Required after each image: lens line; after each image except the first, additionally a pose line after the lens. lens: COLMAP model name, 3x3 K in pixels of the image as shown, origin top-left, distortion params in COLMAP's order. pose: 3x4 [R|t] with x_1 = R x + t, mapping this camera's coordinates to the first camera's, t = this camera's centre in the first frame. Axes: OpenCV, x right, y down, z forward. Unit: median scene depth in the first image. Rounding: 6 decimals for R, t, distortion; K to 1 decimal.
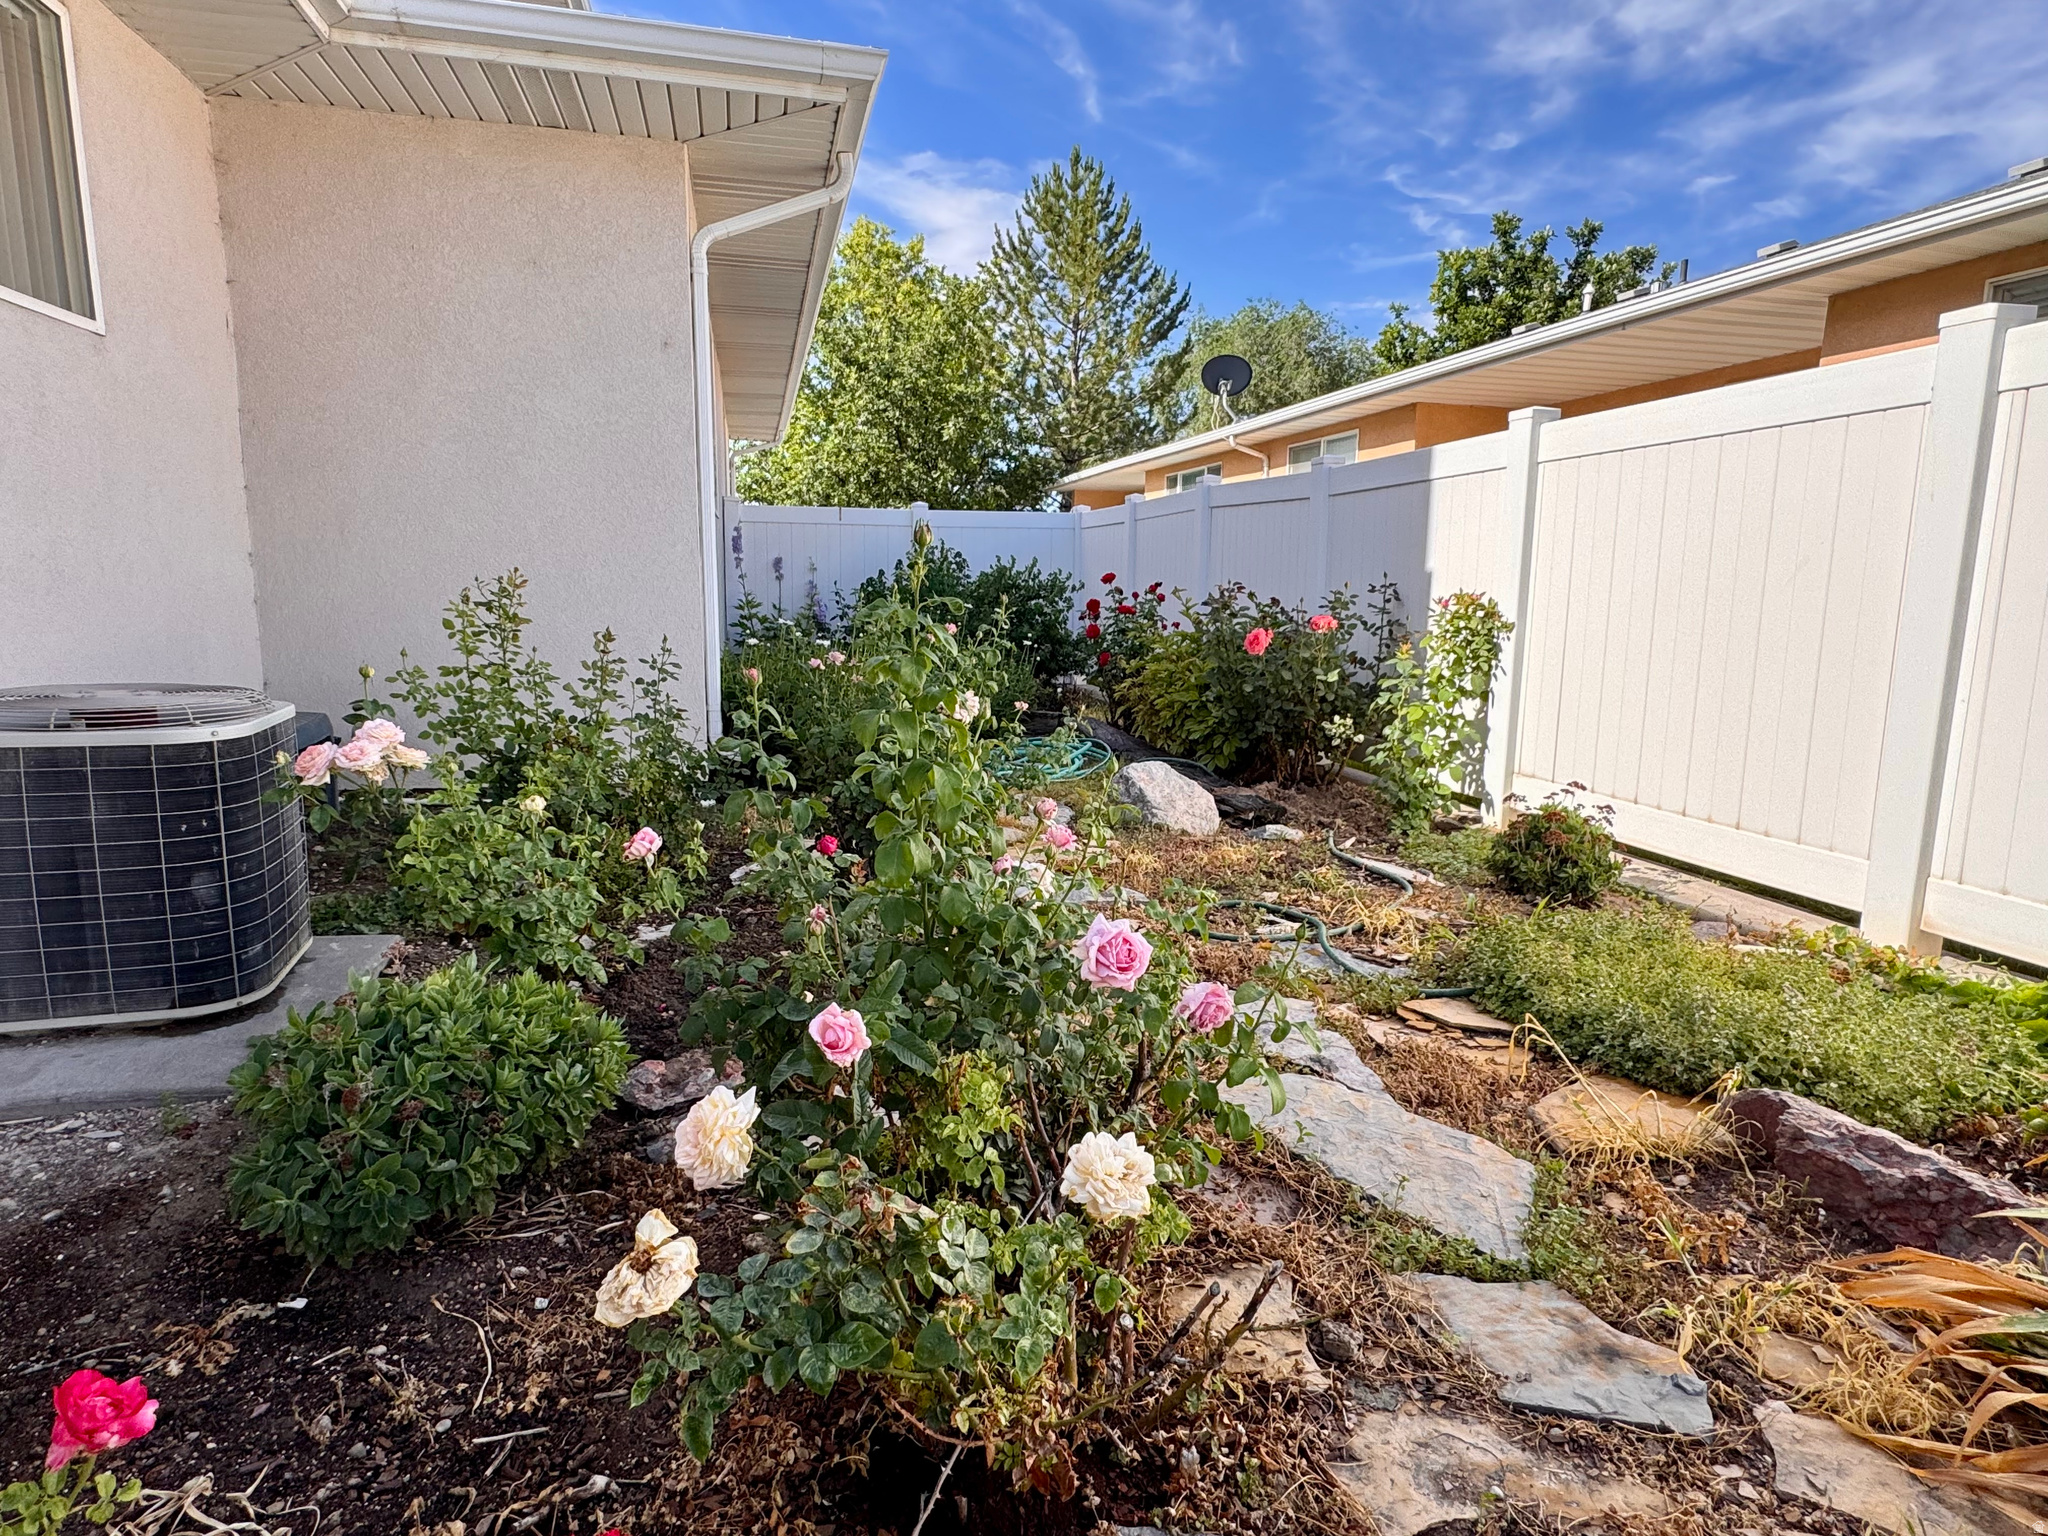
lens RADIAL K [[1134.3, 0, 1019.1], [0, 1134.3, 755.8], [0, 0, 1]] dist [-0.006163, 0.001624]
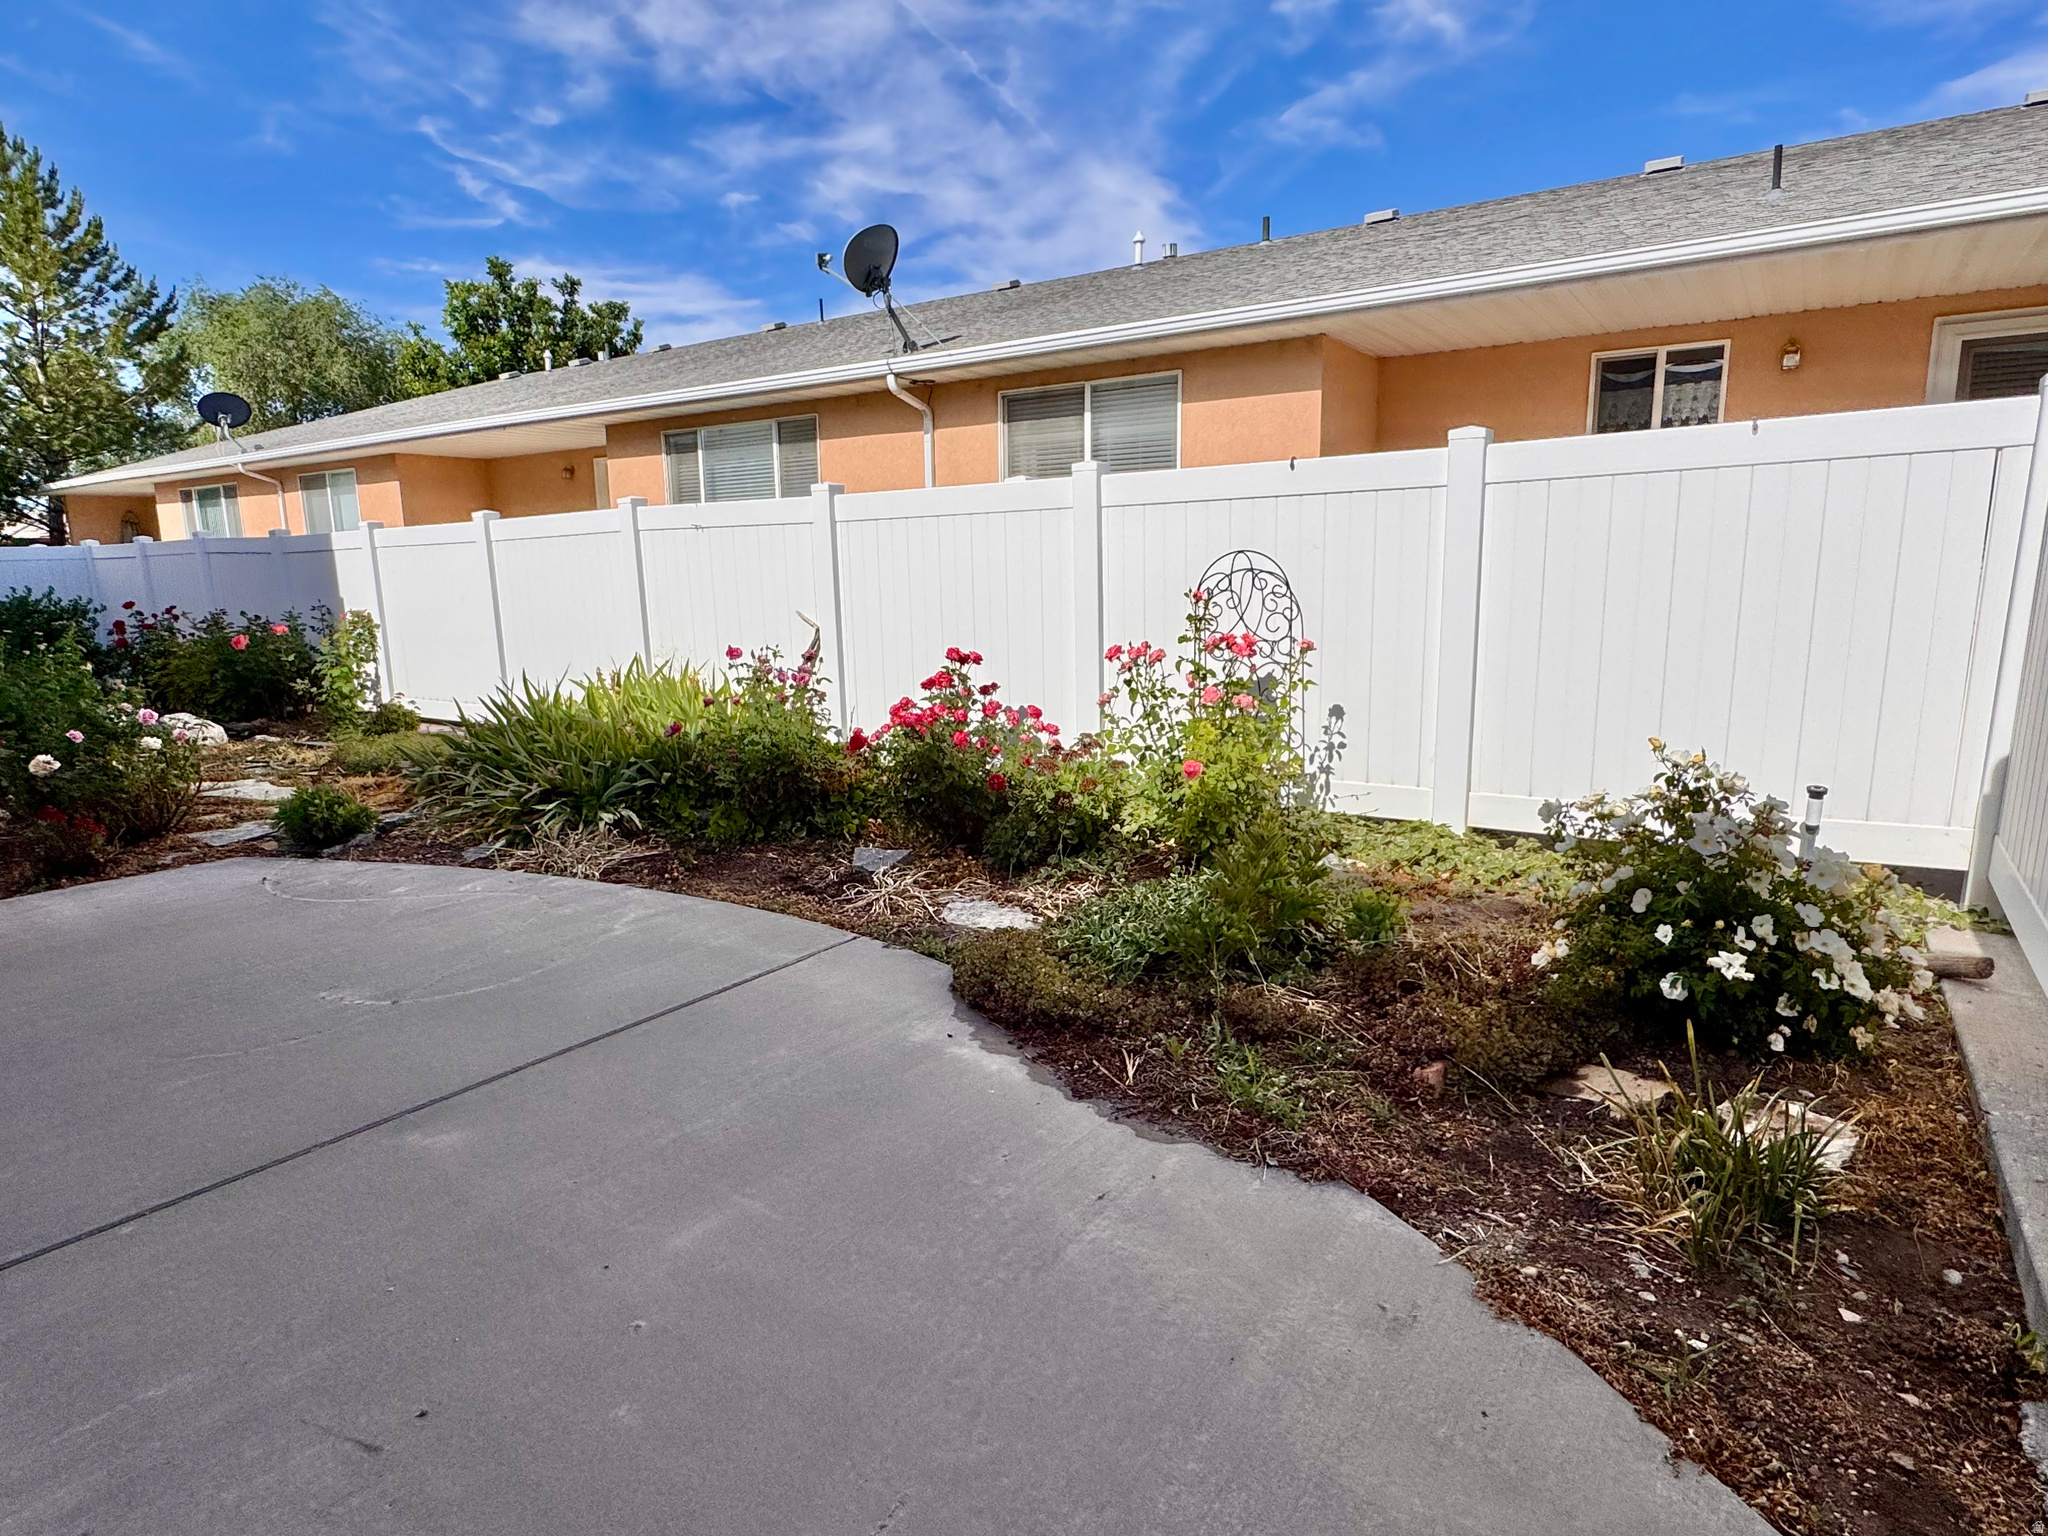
lens RADIAL K [[1134.3, 0, 1026.1], [0, 1134.3, 788.4], [0, 0, 1]] dist [-0.006163, 0.001624]
pose [[0.737981, -0.155422, 0.656680, -0.016318], [0.128091, 0.987687, 0.089814, 0.024724], [-0.662554, 0.017833, 0.748802, -0.226997]]
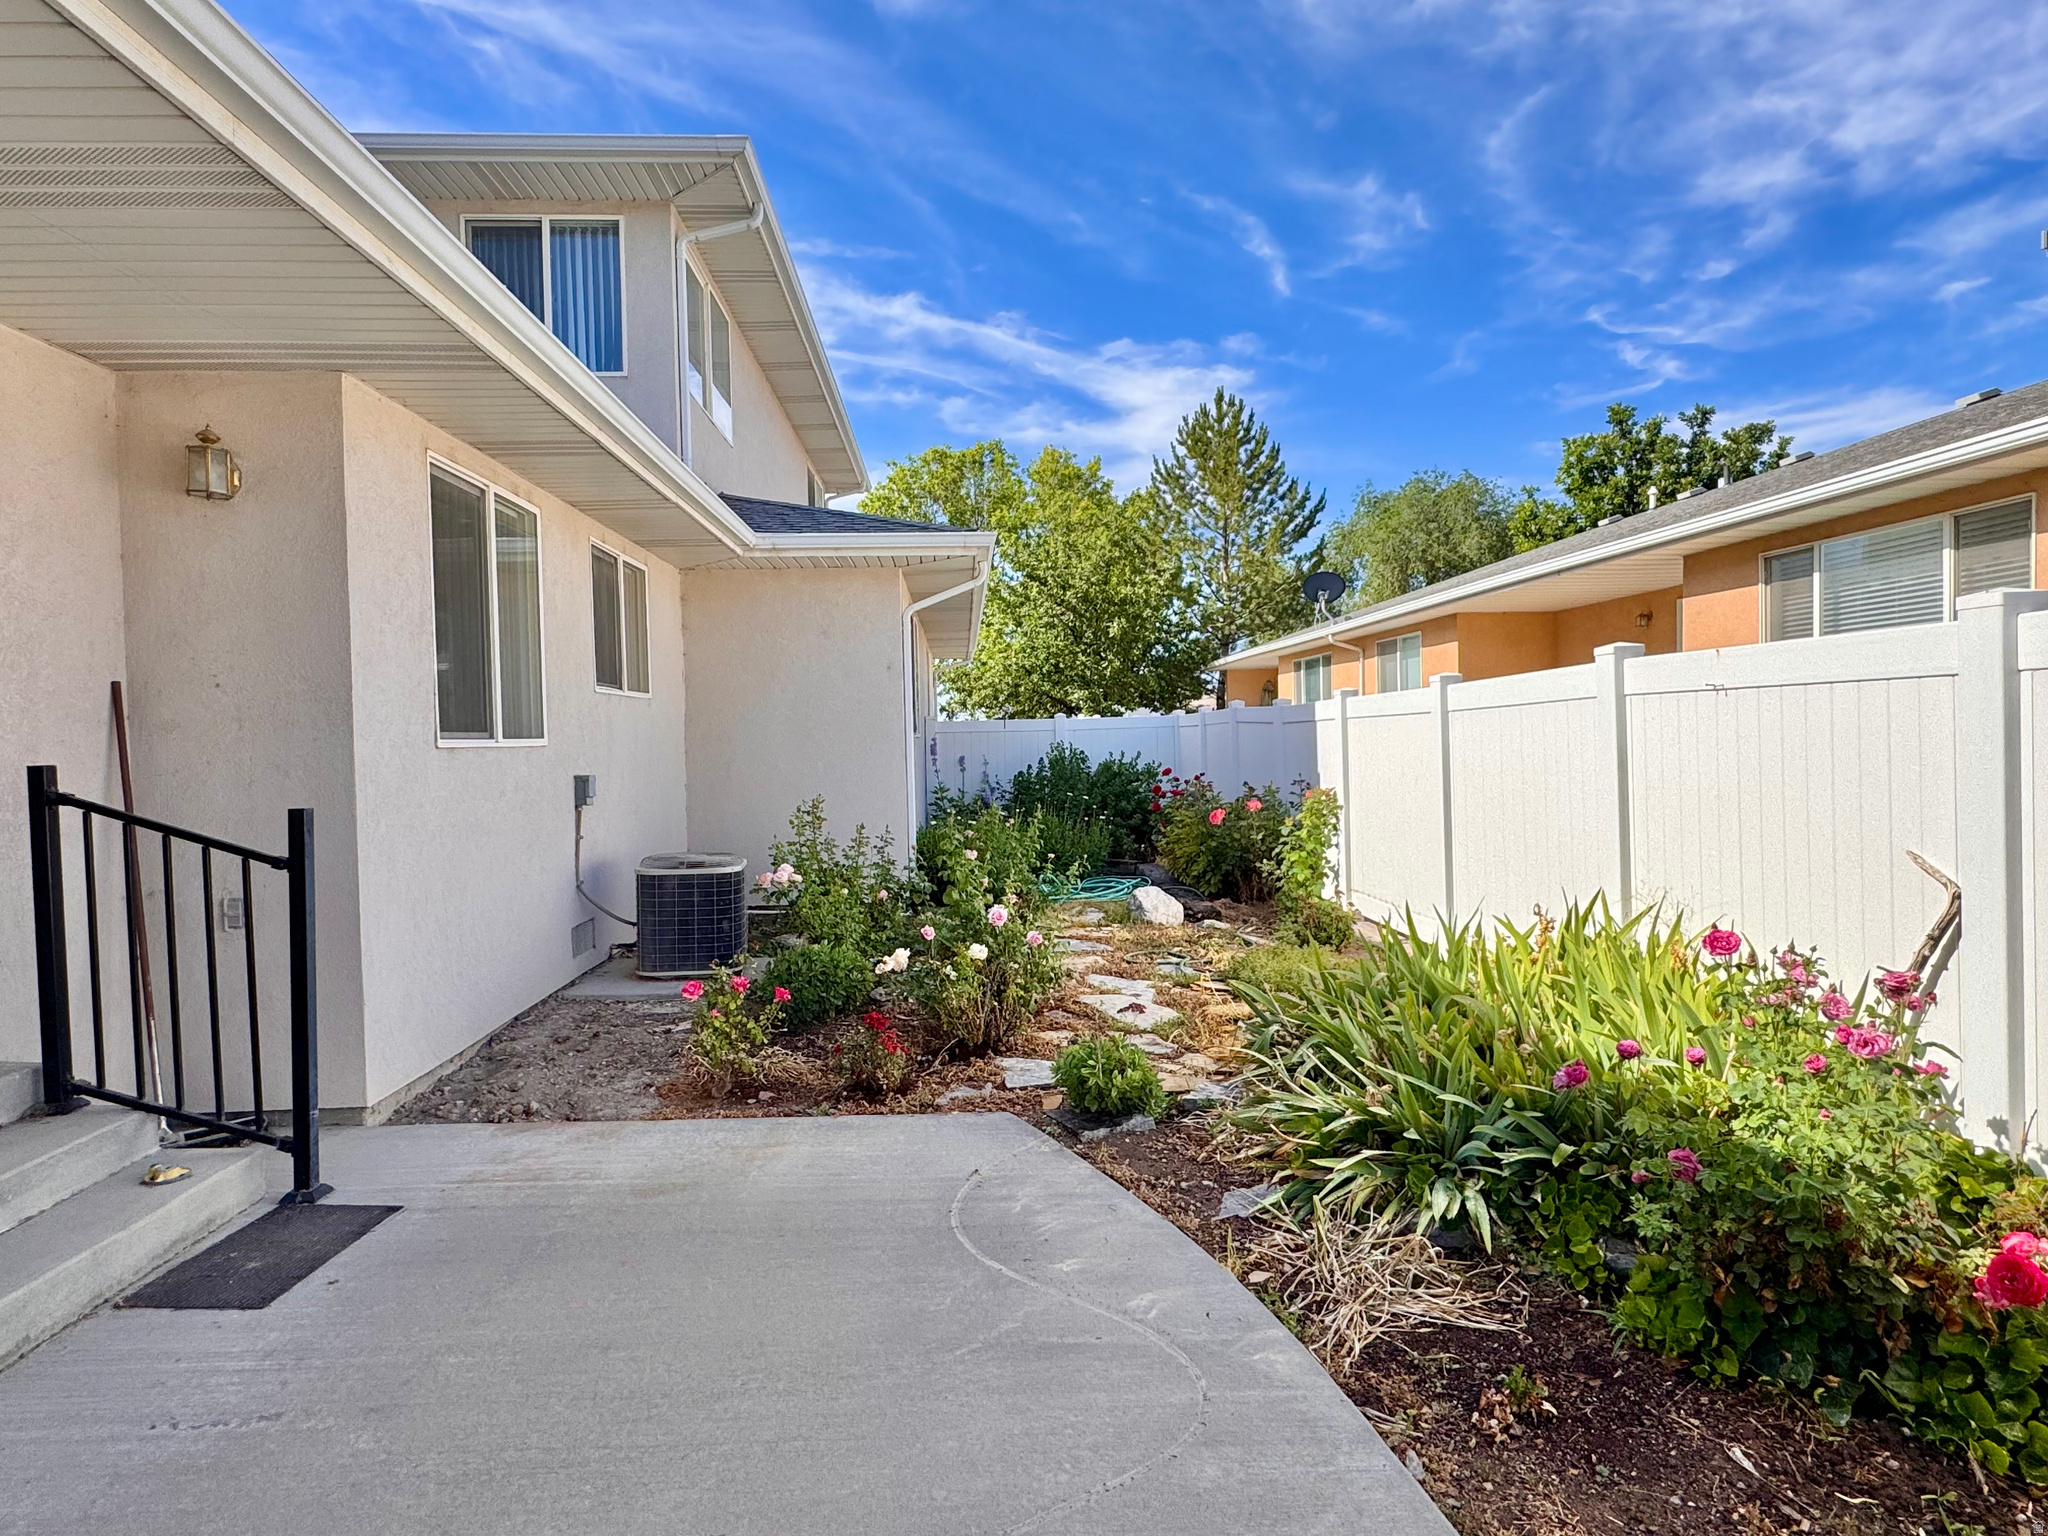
lens RADIAL K [[1134.3, 0, 1015.2], [0, 1134.3, 754.4], [0, 0, 1]] dist [-0.006163, 0.001624]
pose [[0.982518, -0.031779, -0.183433, 0.044327], [0.006313, 0.990443, -0.137775, 0.007994], [0.186058, 0.134209, 0.973329, -0.145987]]
